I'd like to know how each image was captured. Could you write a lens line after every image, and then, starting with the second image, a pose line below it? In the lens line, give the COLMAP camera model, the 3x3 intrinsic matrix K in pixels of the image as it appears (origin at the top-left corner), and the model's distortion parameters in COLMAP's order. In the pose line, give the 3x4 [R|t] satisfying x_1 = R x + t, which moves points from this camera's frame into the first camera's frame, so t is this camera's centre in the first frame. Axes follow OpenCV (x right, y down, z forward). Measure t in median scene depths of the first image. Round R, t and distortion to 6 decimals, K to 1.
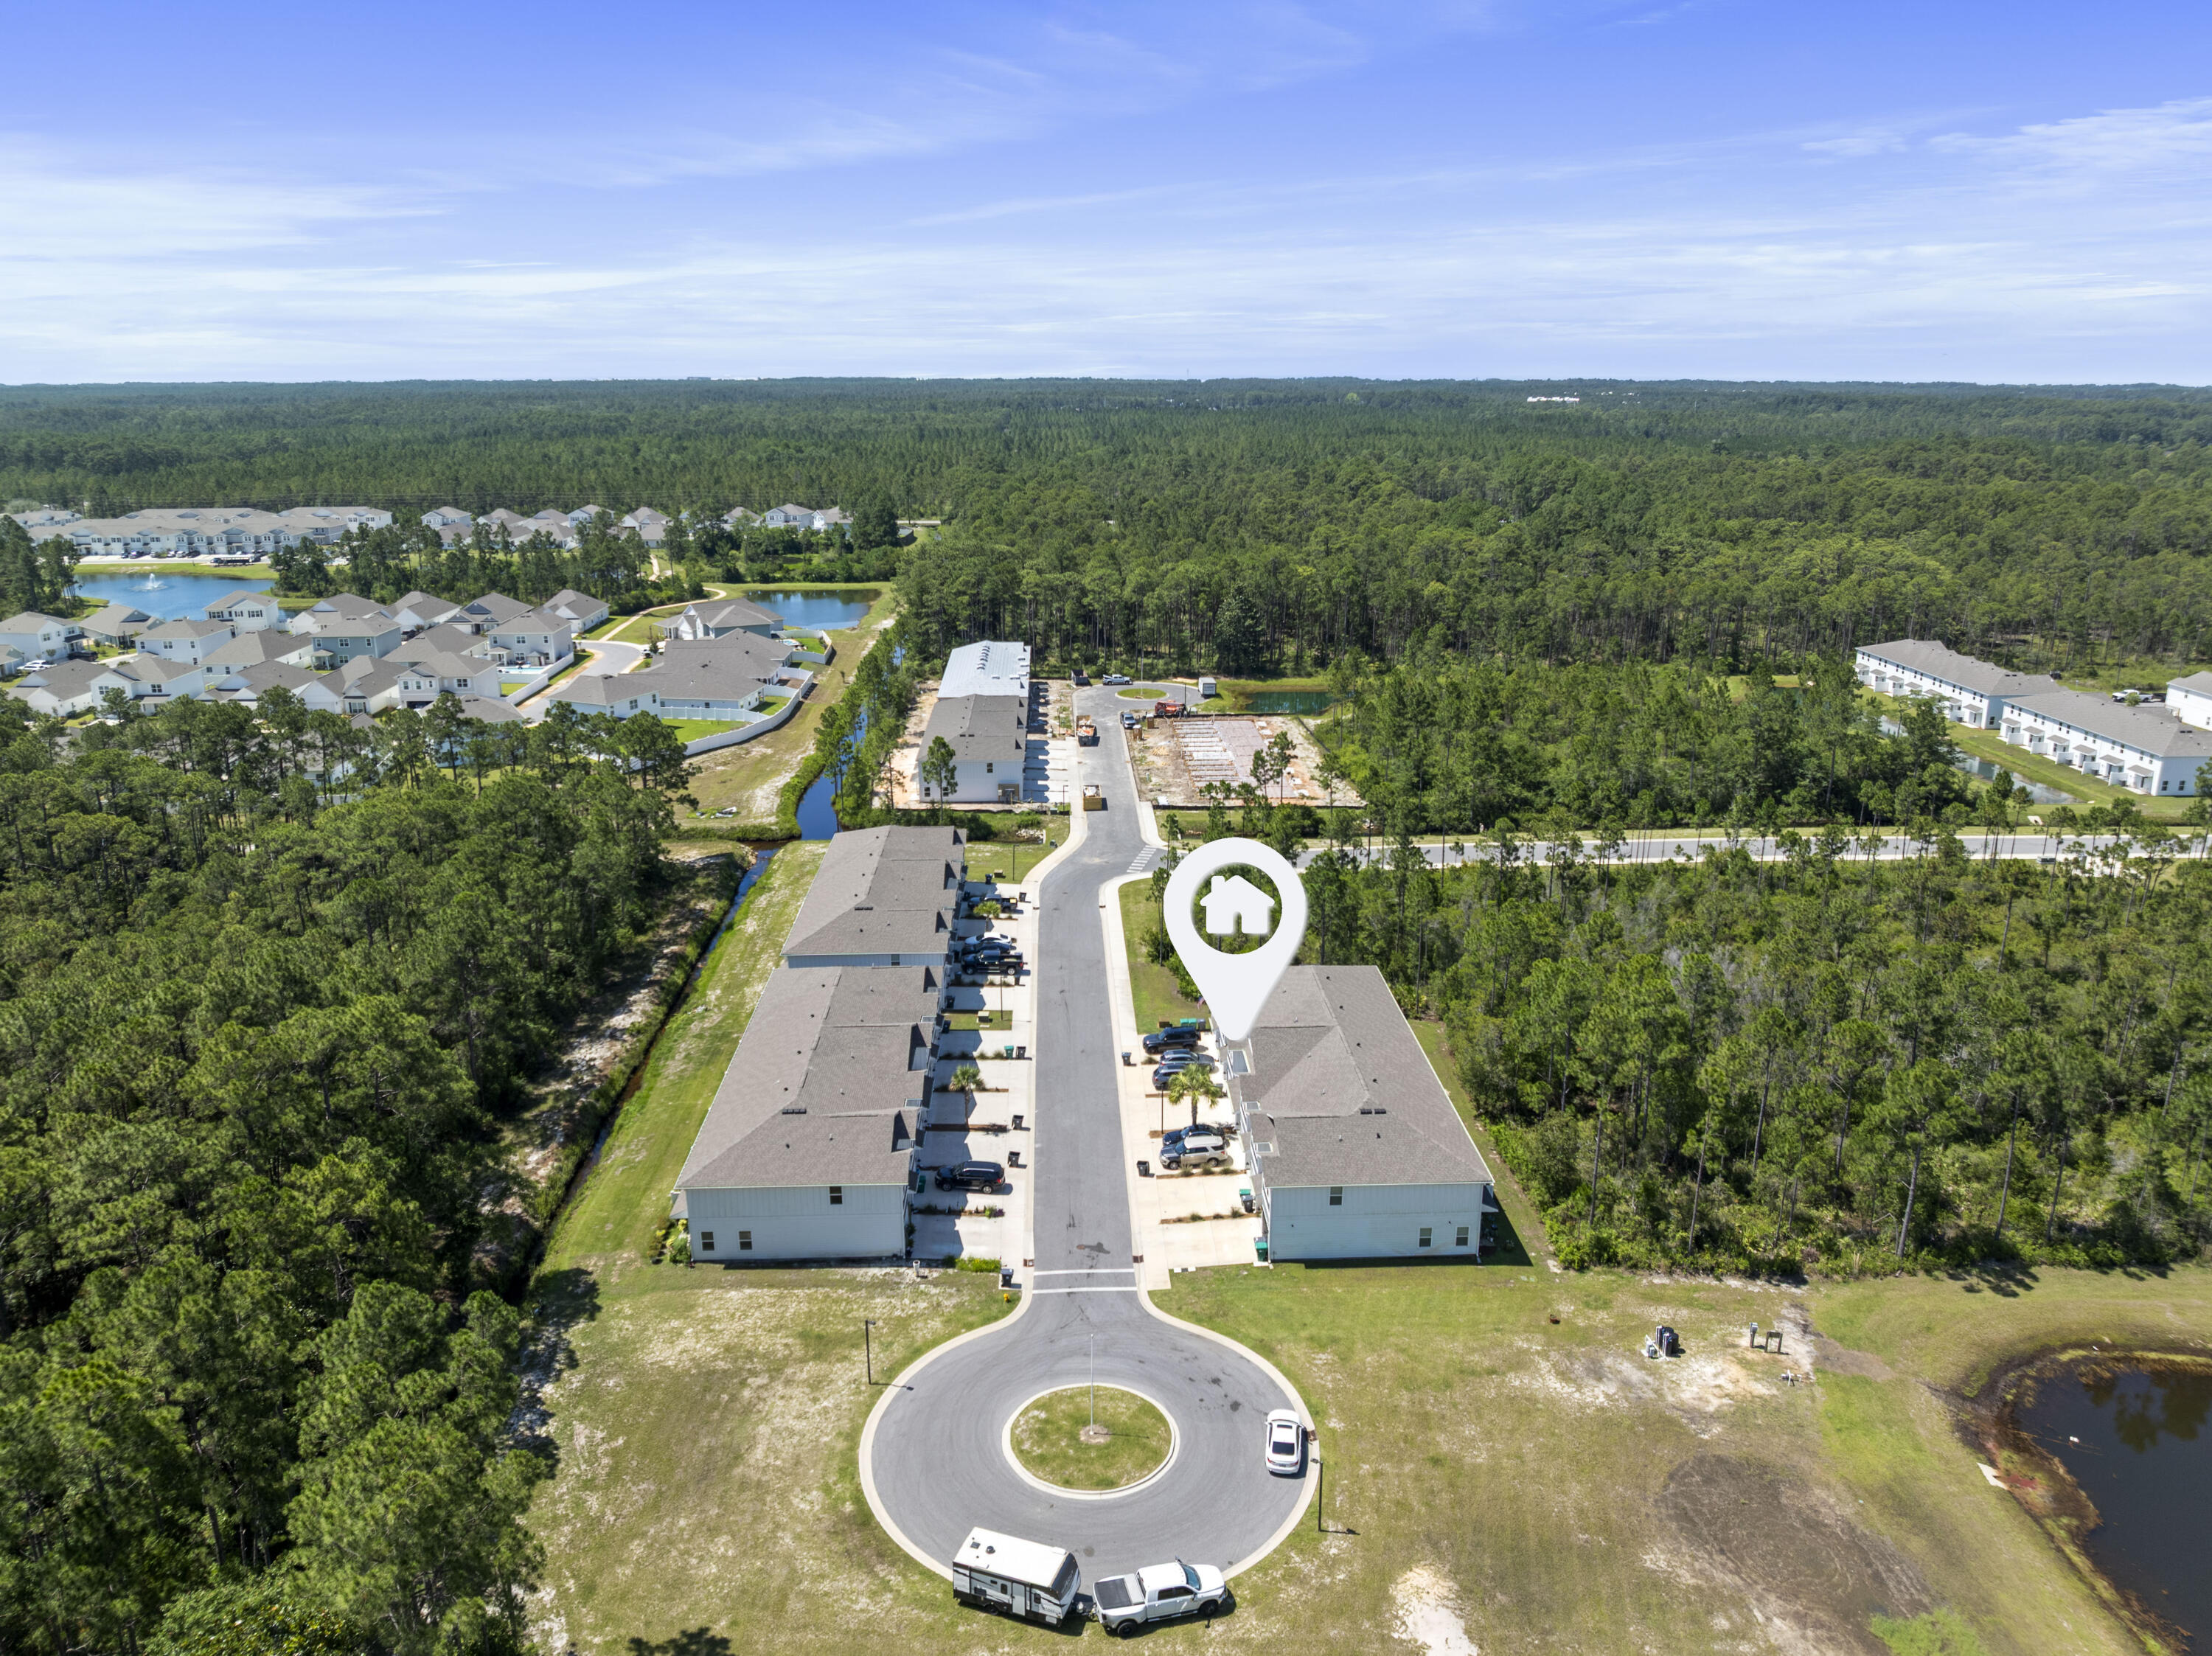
lens RADIAL K [[1549.4, 0, 1112.6], [0, 1549.4, 821.9], [0, 0, 1]] dist [-0.033977, -0.001507]
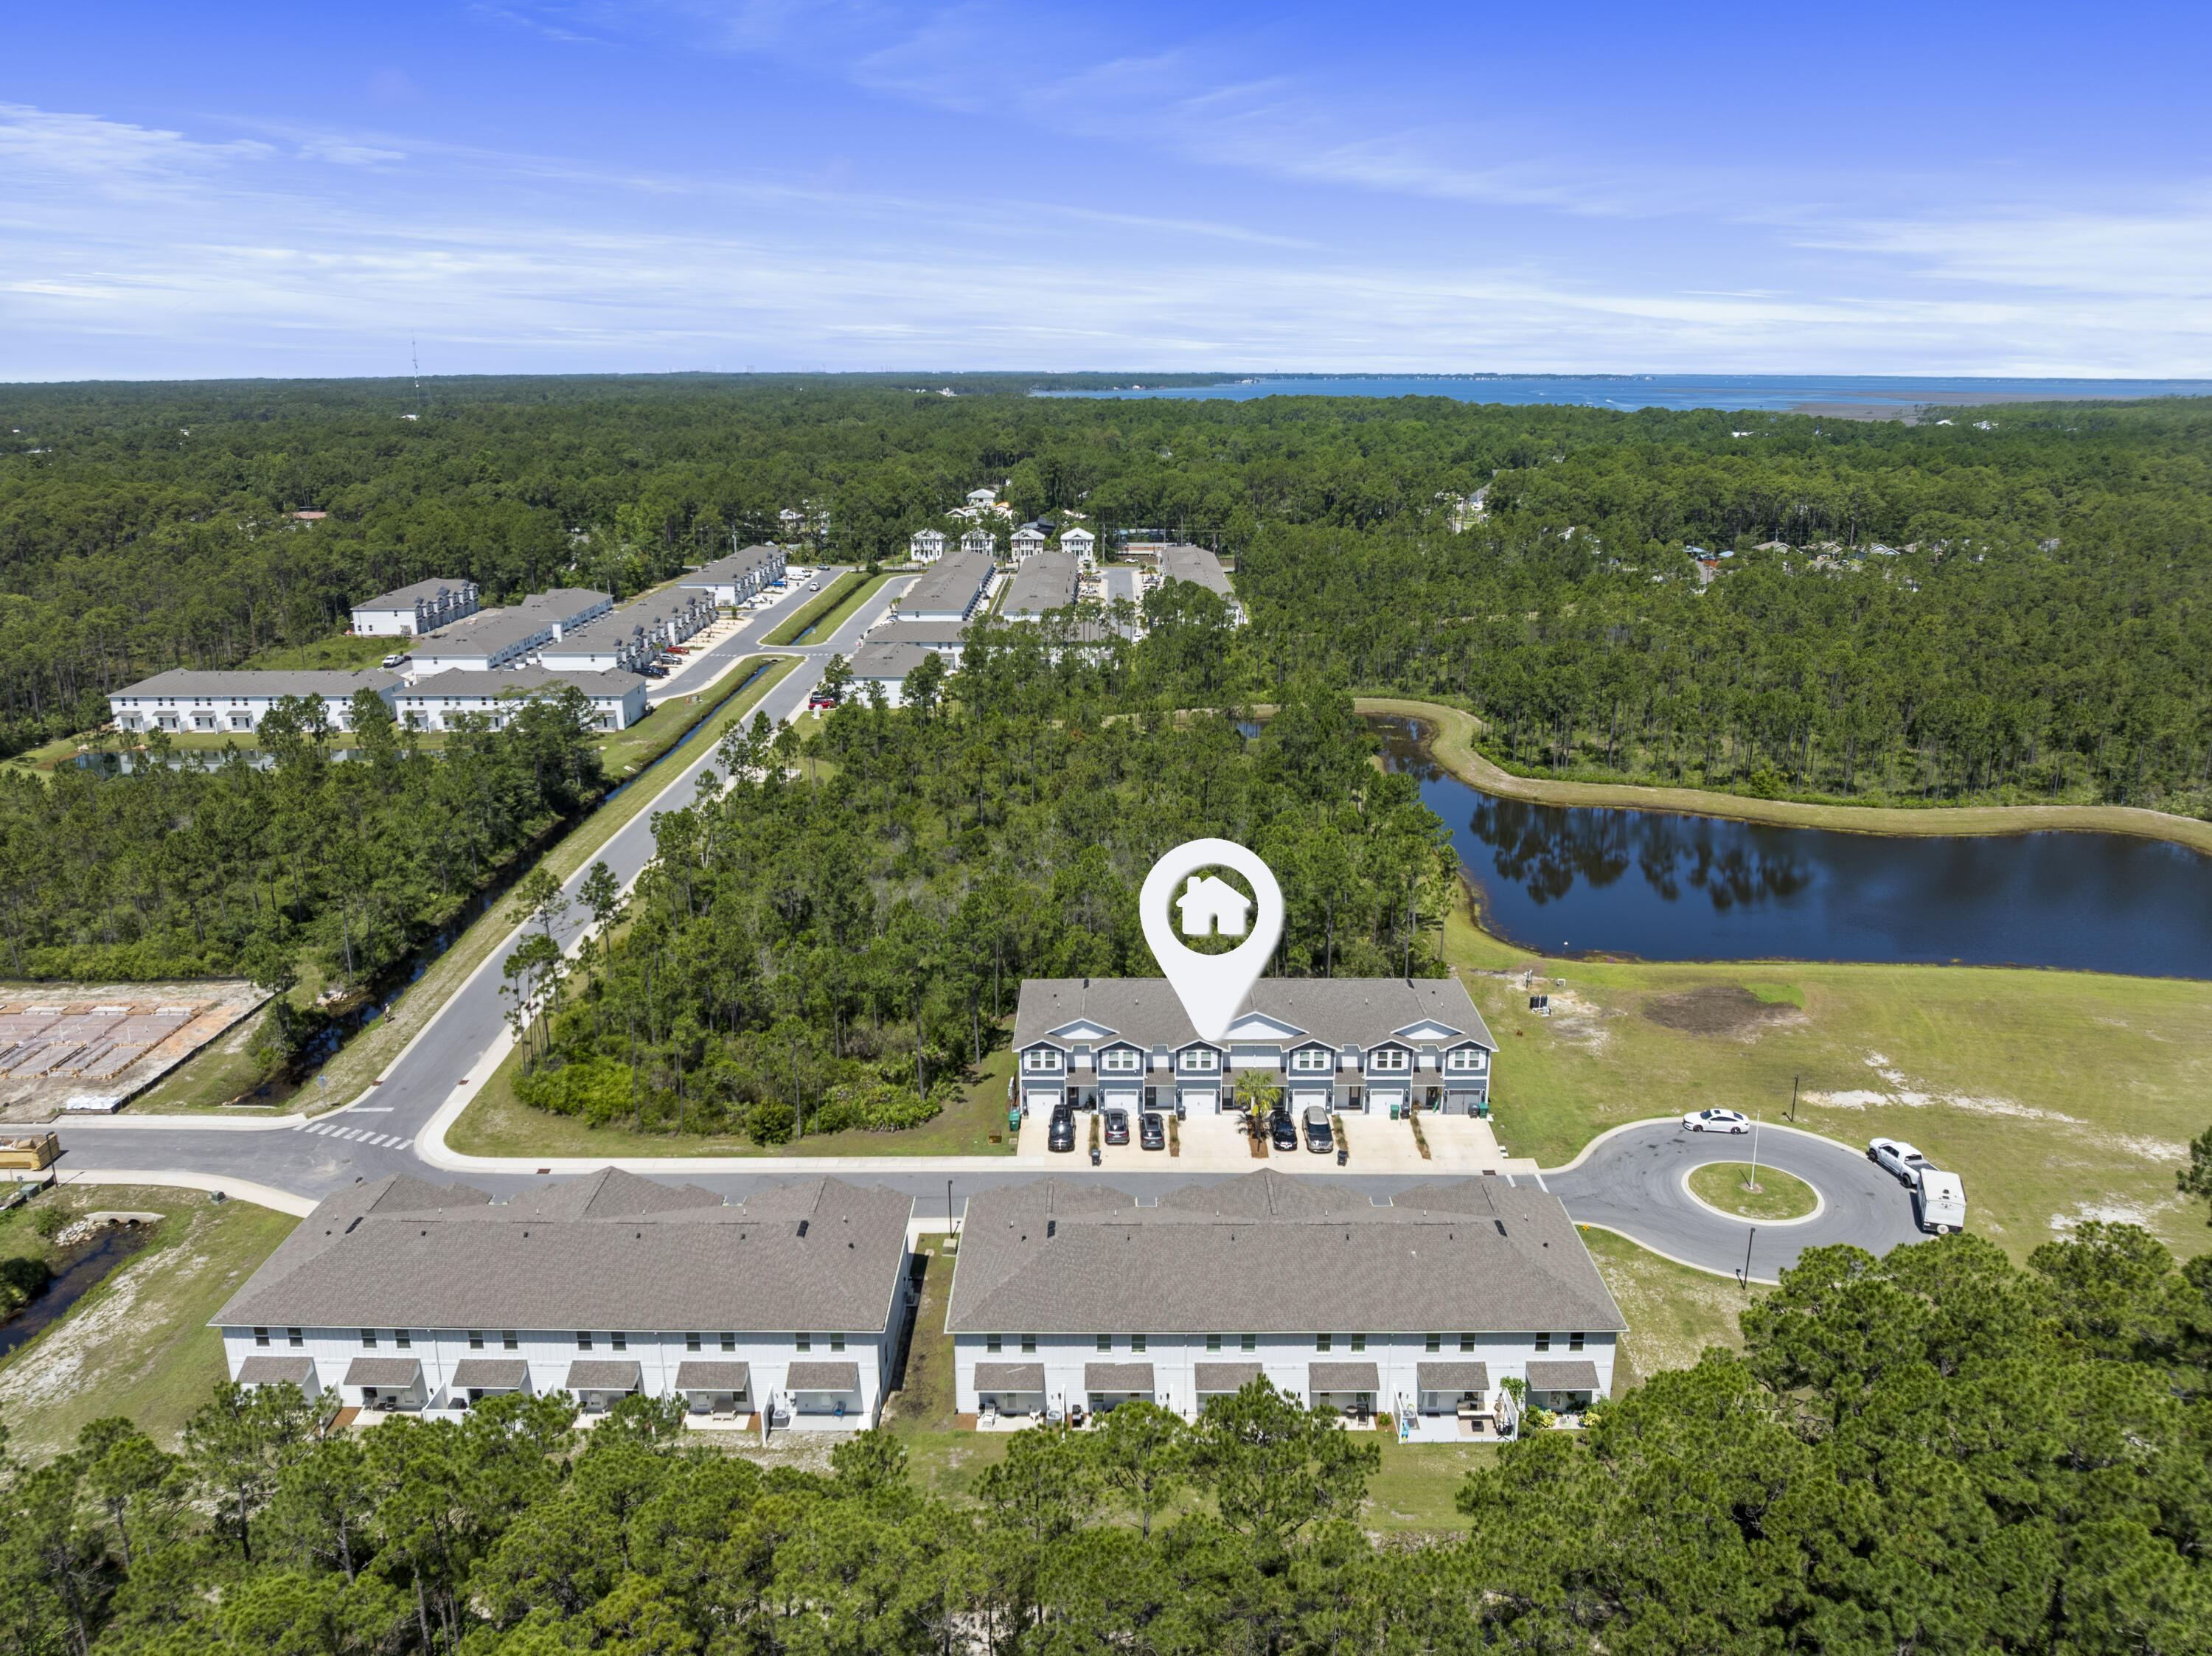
lens RADIAL K [[1612.3, 0, 1106.0], [0, 1612.3, 828.0], [0, 0, 1]] dist [-0.030013, 0.001380]
pose [[0.045005, -0.275342, 0.960292, -0.946317], [0.279437, 0.926364, 0.252518, -0.290435], [-0.959109, 0.256977, 0.118632, 0.956608]]
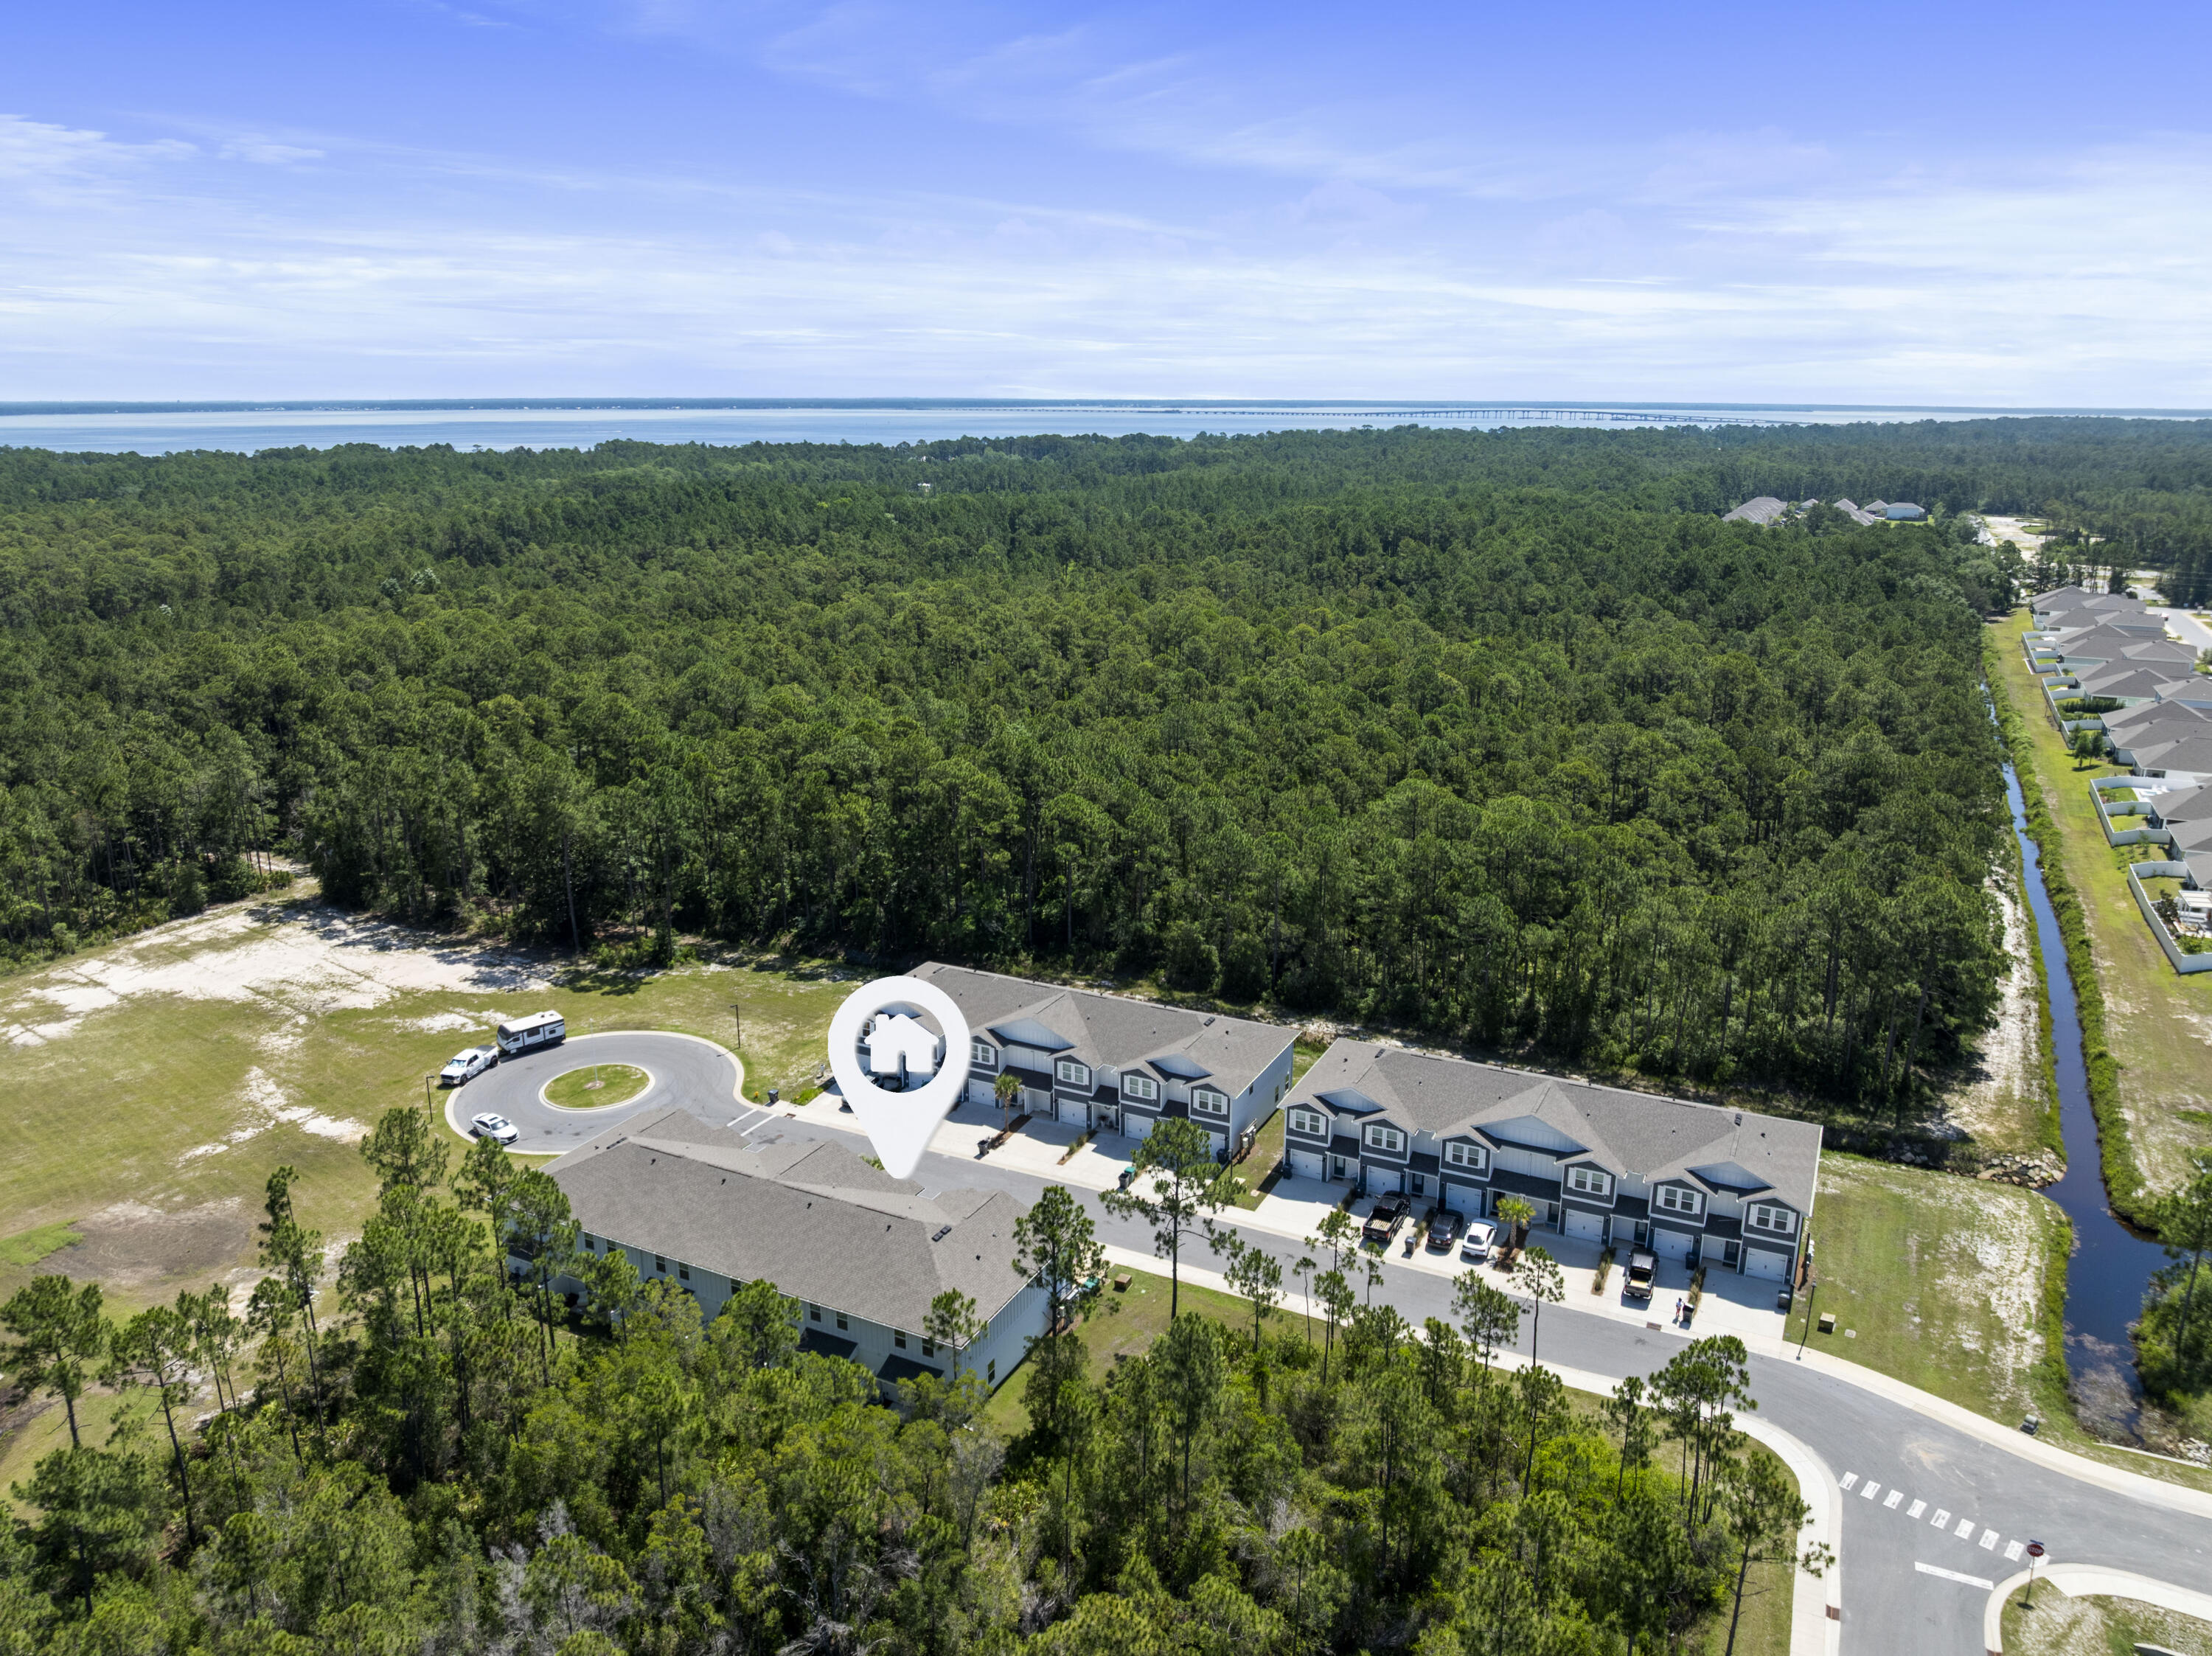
lens RADIAL K [[1569.0, 0, 1109.9], [0, 1569.0, 830.0], [0, 0, 1]] dist [-0.026069, -0.022360]
pose [[-0.484220, 0.234648, -0.842894, 0.766896], [-0.244881, 0.888520, 0.388027, -0.442961], [0.839978, 0.394299, -0.372779, 1.445335]]
